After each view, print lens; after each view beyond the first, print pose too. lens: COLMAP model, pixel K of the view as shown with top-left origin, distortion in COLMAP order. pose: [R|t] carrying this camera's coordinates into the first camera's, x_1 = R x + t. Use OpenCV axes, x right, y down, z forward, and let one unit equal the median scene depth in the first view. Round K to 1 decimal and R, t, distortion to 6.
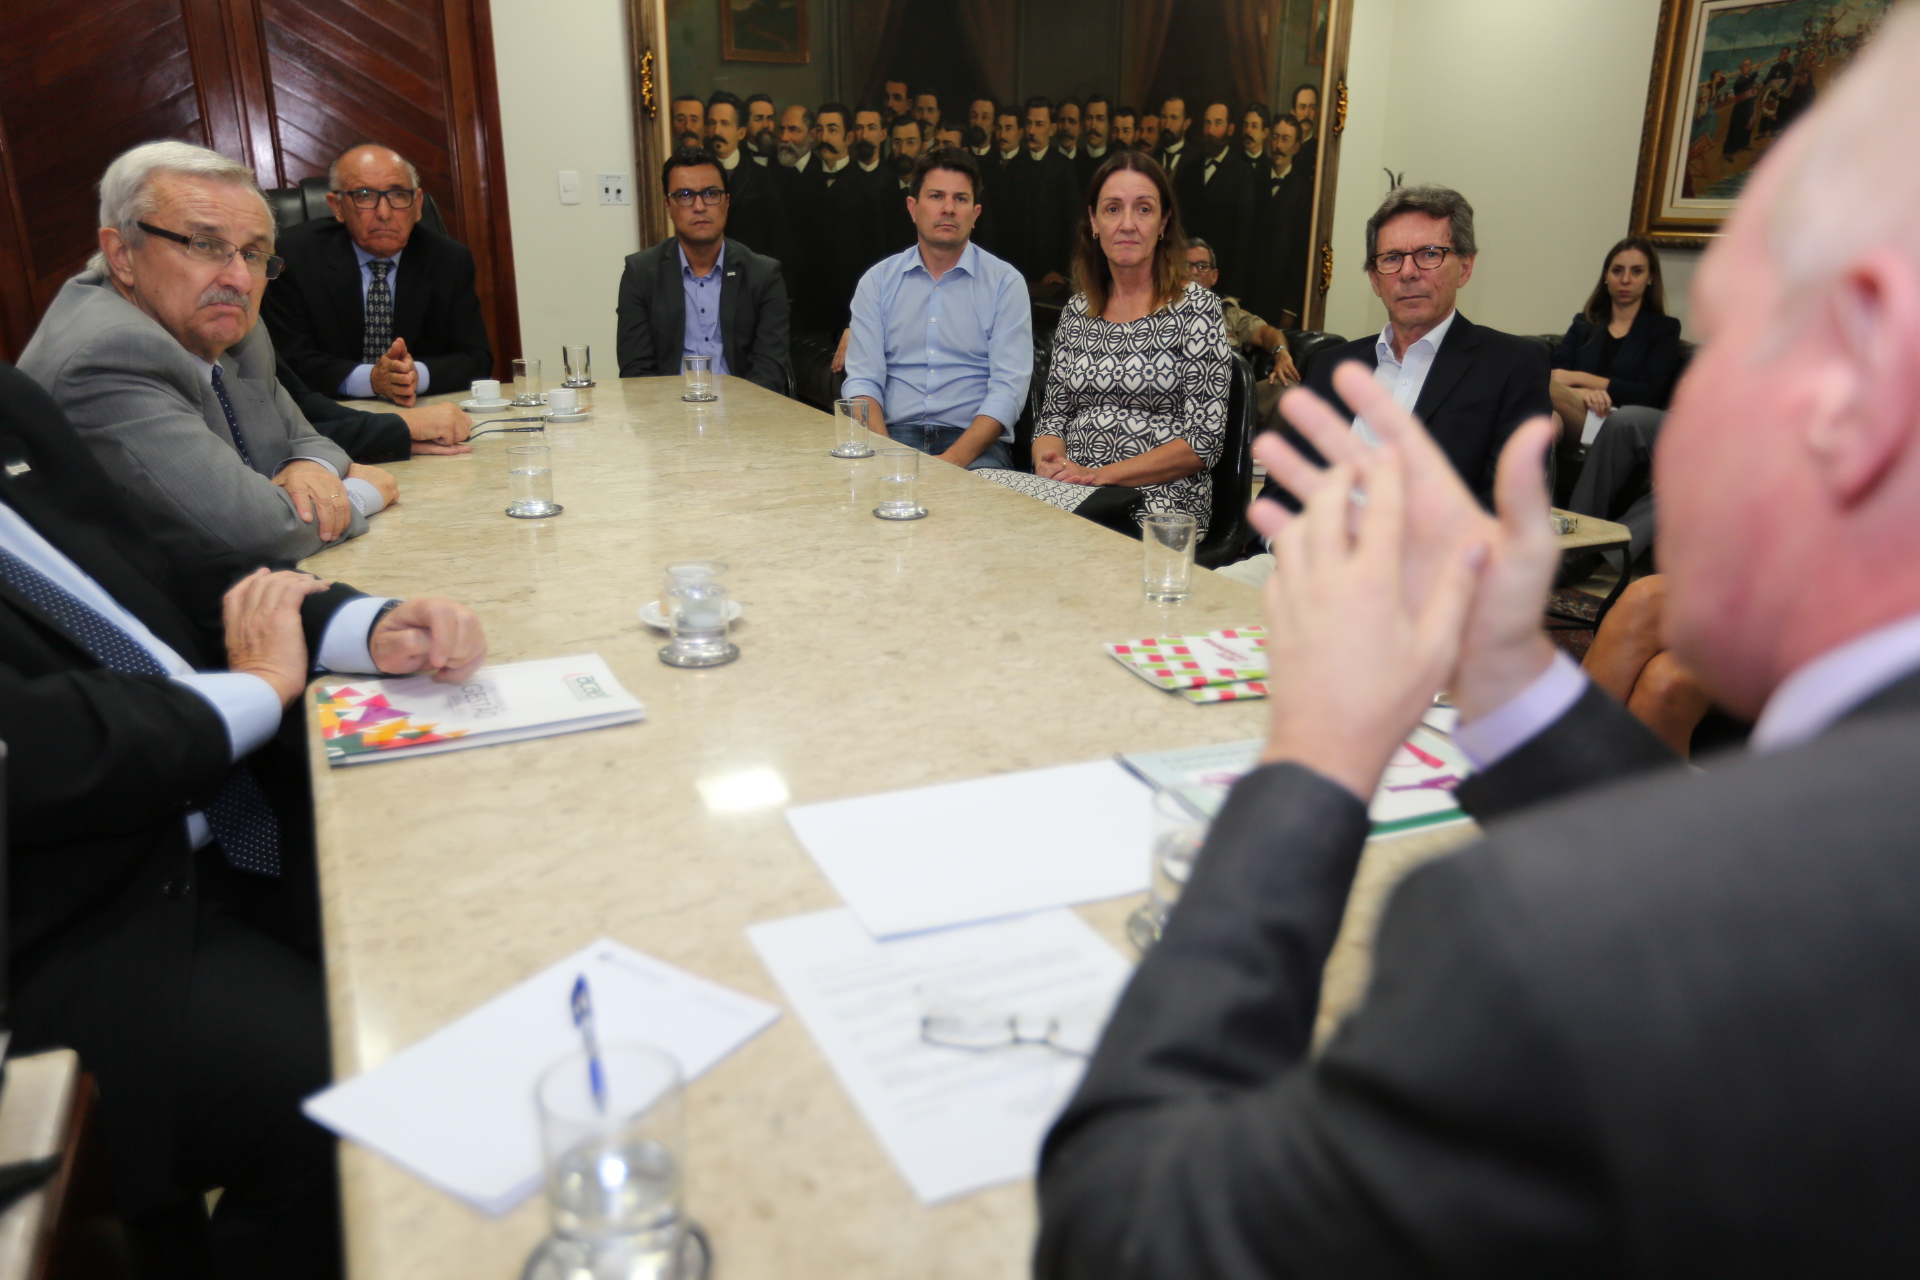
lens RADIAL K [[1434.7, 0, 958.8], [0, 1434.7, 629.9], [0, 0, 1]] dist [-0.011624, 0.044789]
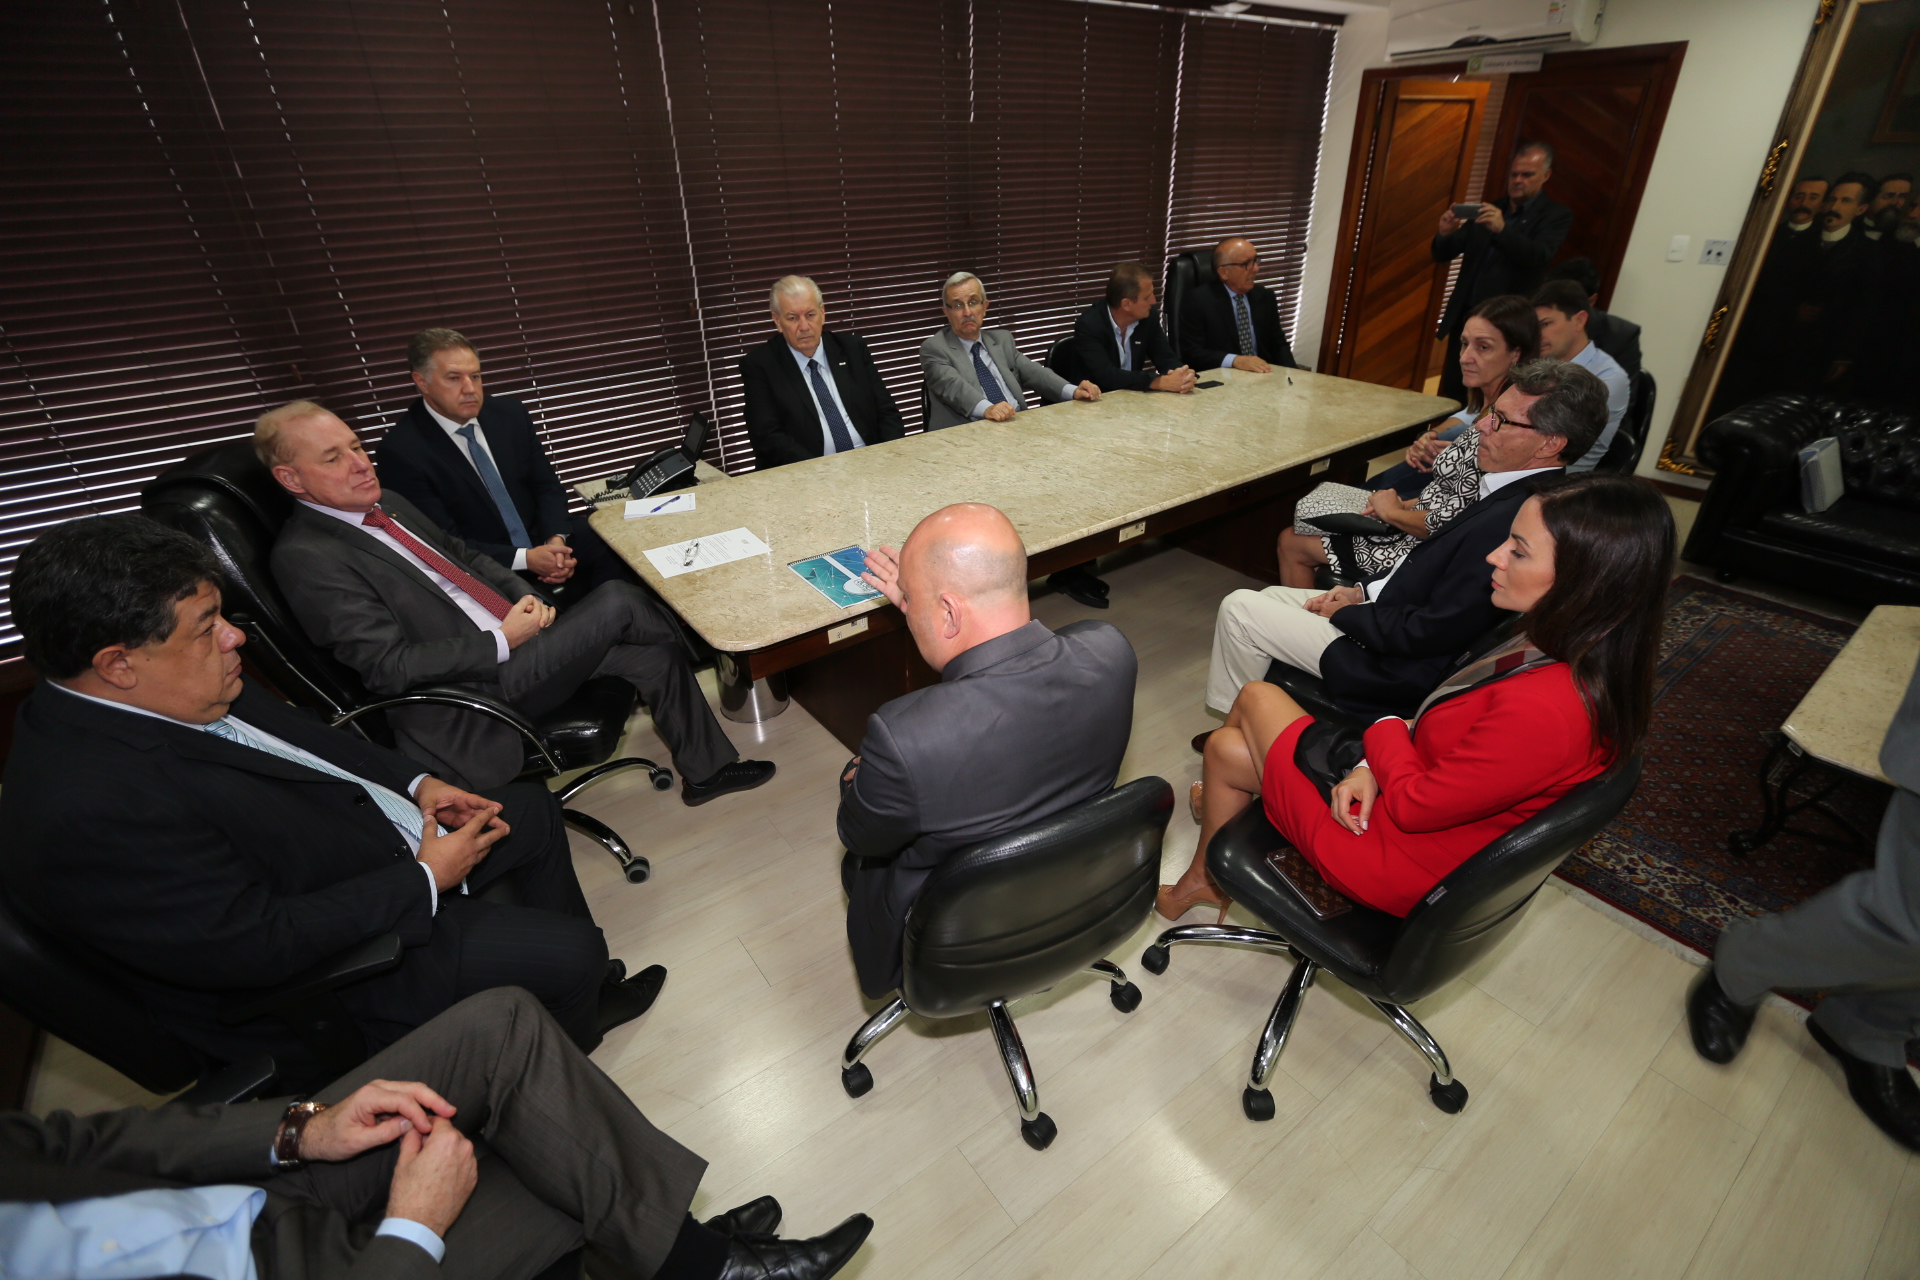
lens RADIAL K [[874.9, 0, 949.5], [0, 874.9, 647.0], [0, 0, 1]] dist [-0.041345, 0.011207]
pose [[0.189718, 0.470836, -0.861580, 0.474860], [-0.261504, 0.870052, 0.417883, -0.134806], [0.946373, 0.146027, 0.288190, 0.163374]]
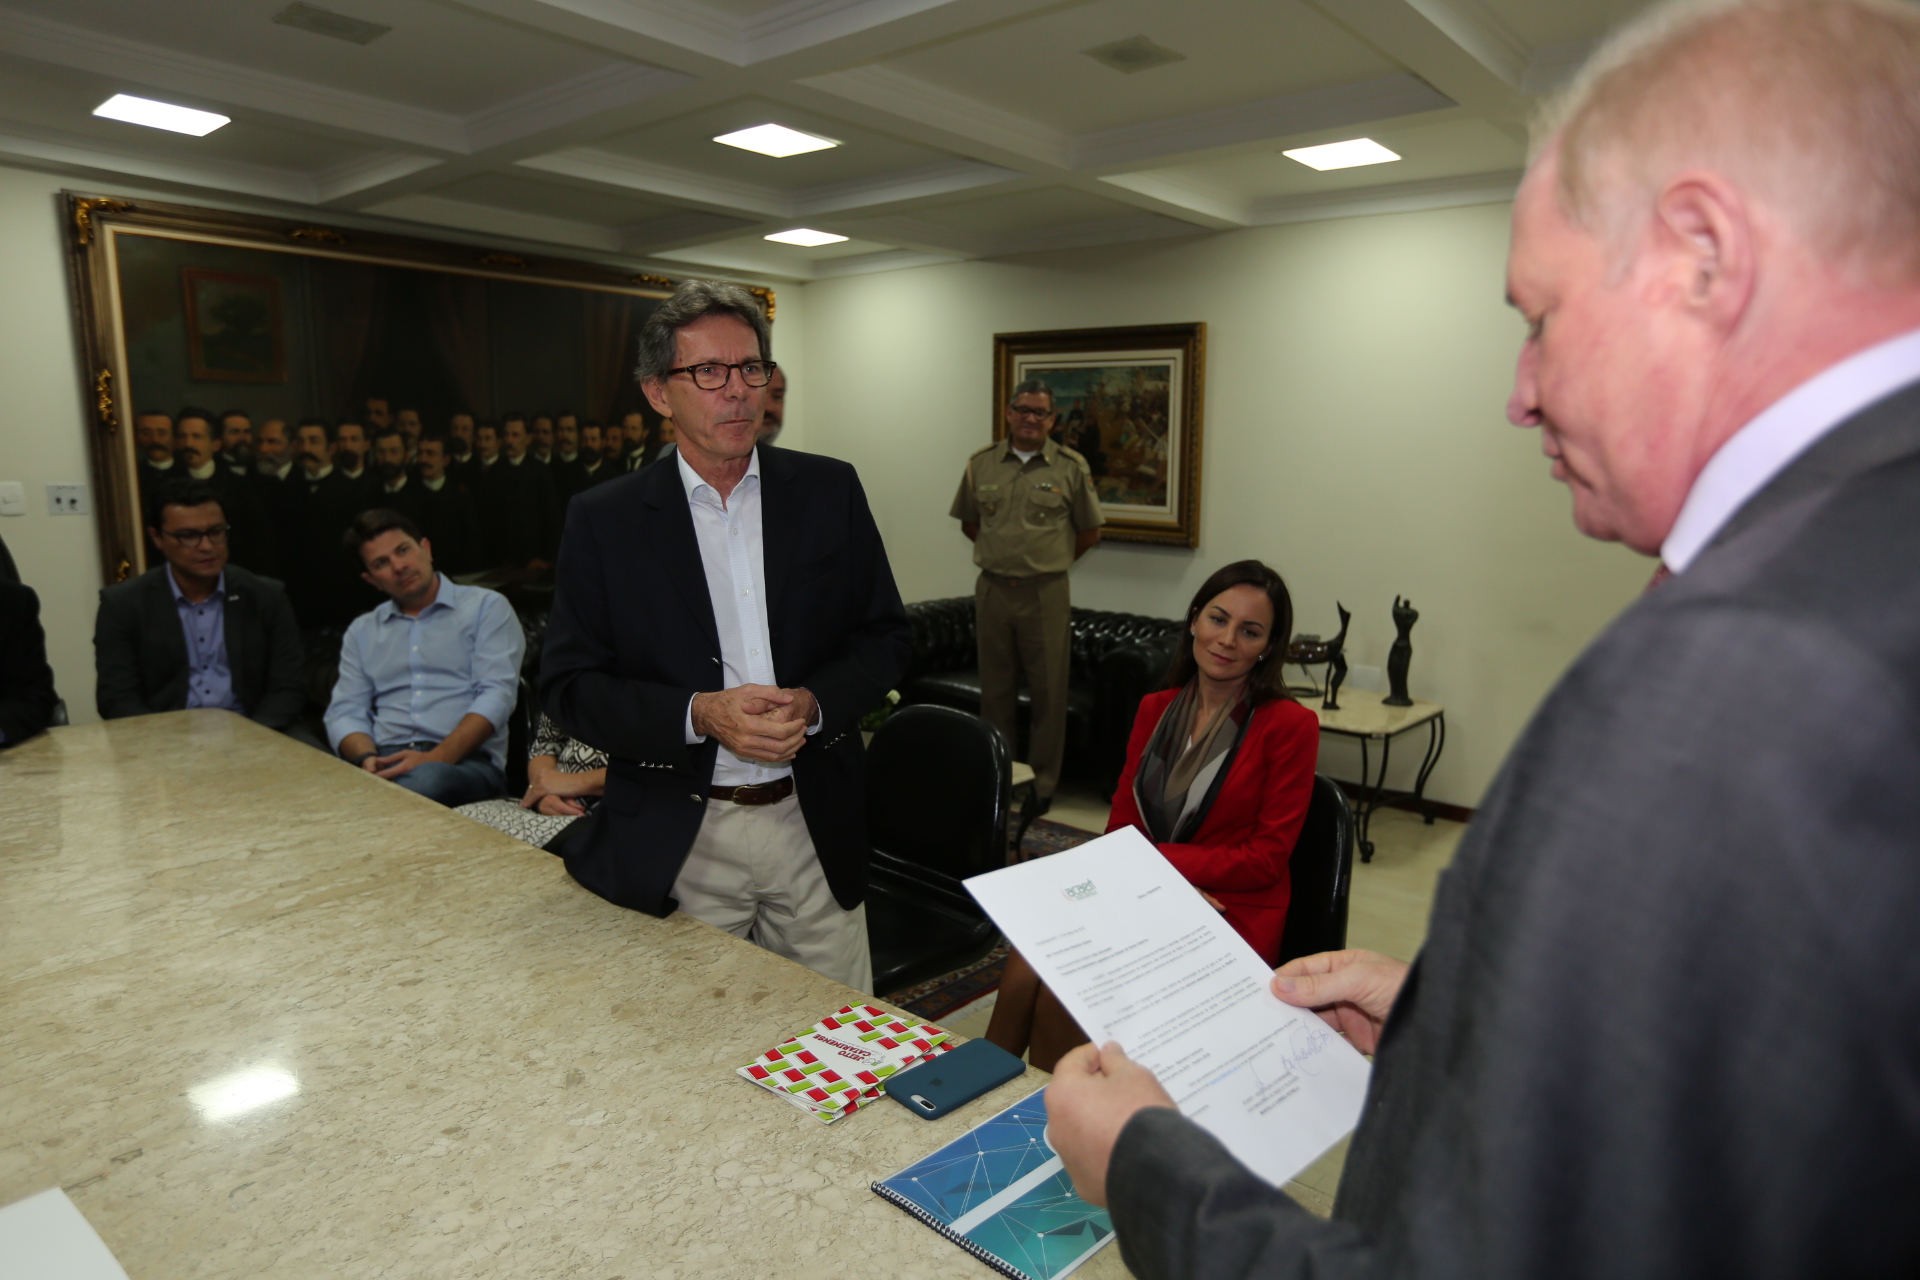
lens RADIAL K [[1186.9, 0, 969.7], [0, 1186.9, 630.7], [0, 0, 1]] dist [-0.030541, 0.037586]
pose [[0.910824, -0.054140, 0.409230, -0.010212], [0.110236, 0.987260, -0.114742, -0.054649], [-0.397804, 0.149621, 0.905188, 0.021789]]
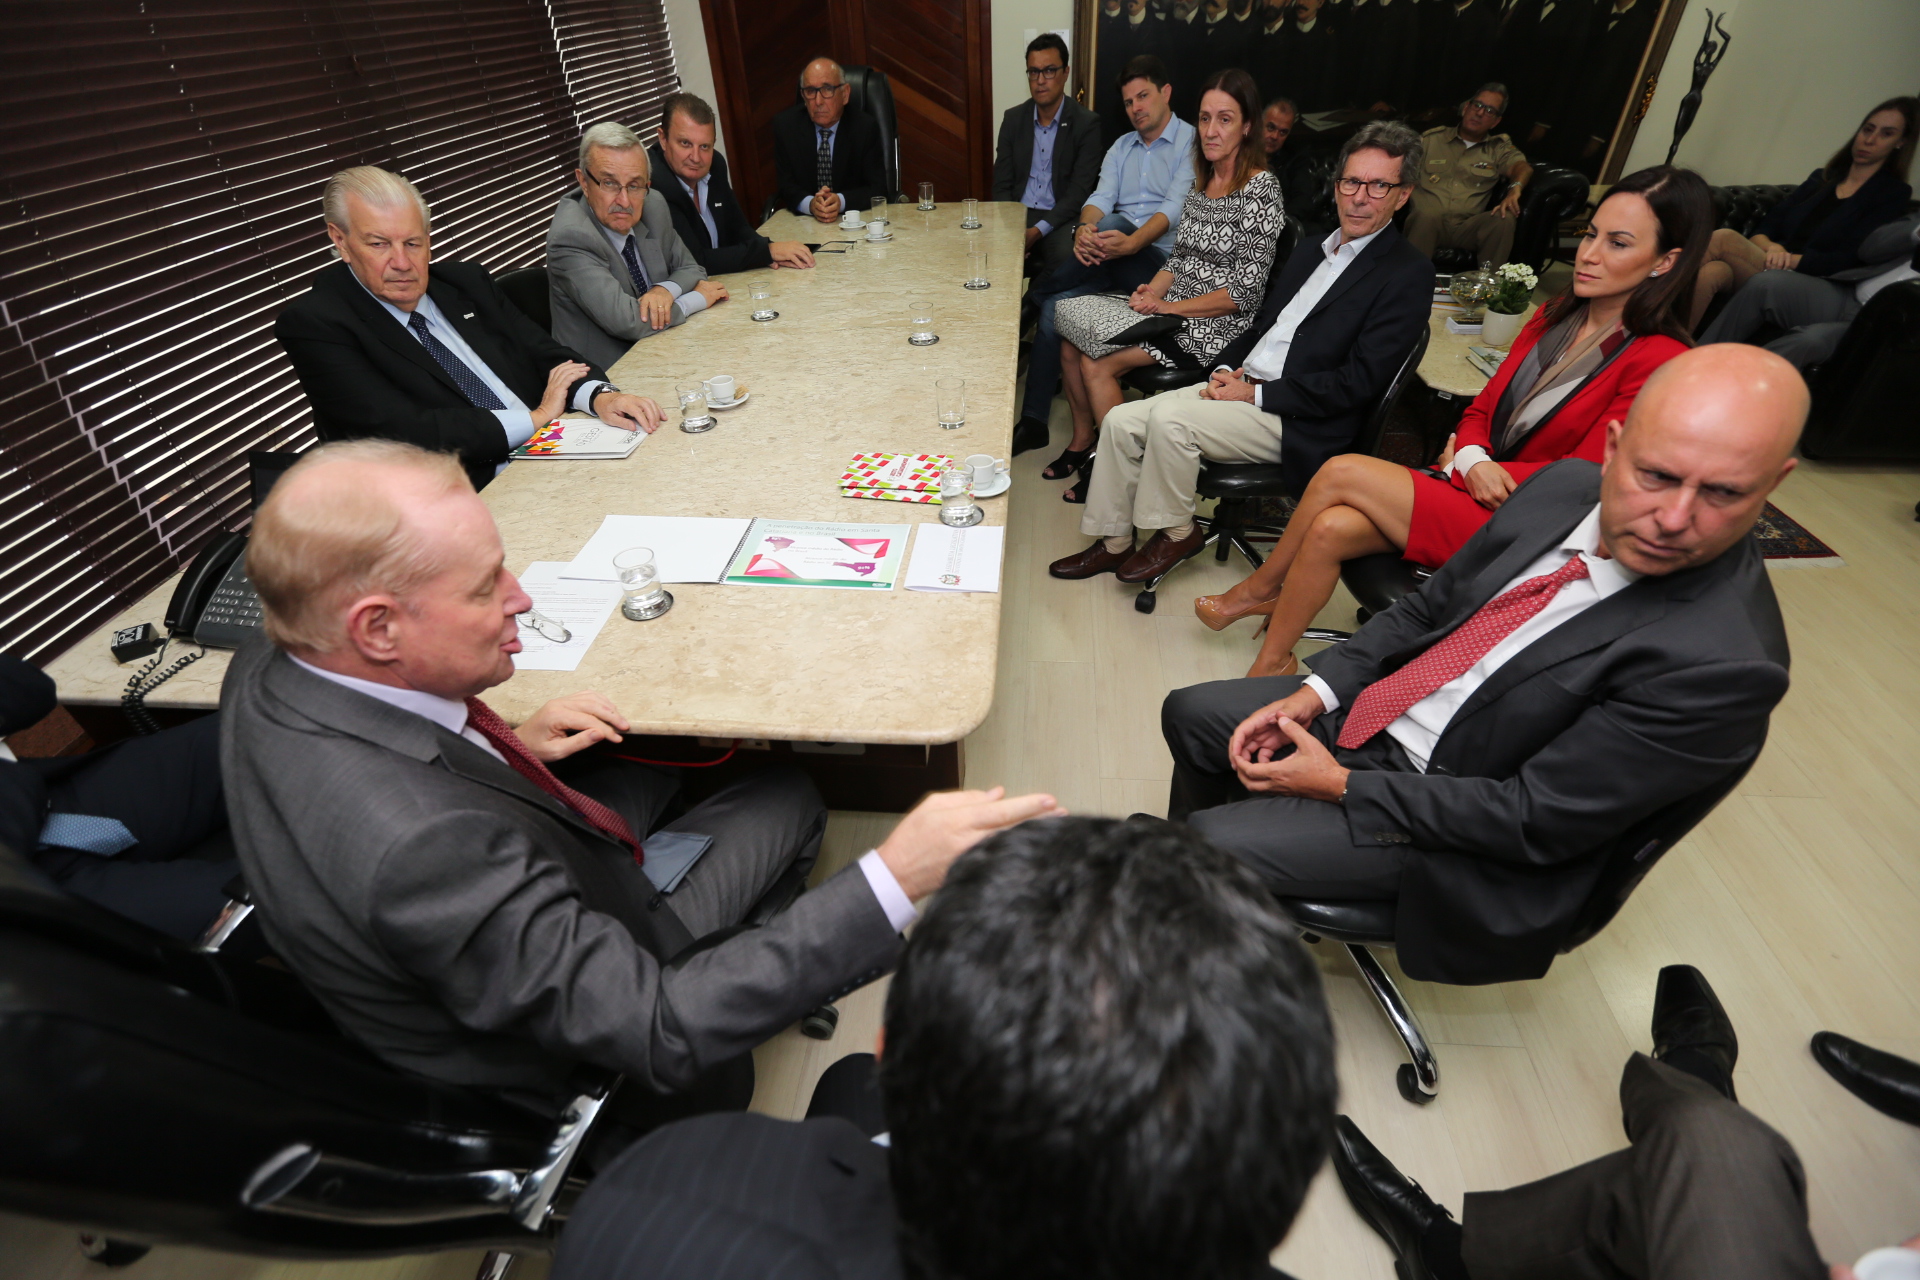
lens RADIAL K [[874.9, 0, 954.1], [0, 874.9, 657.3], [0, 0, 1]] dist [-0.041345, 0.011207]
pose [[0.865718, 0.282163, -0.413421, 0.229691], [-0.104752, 0.909807, 0.401595, -0.066812], [0.489448, -0.304361, 0.817193, -0.002854]]
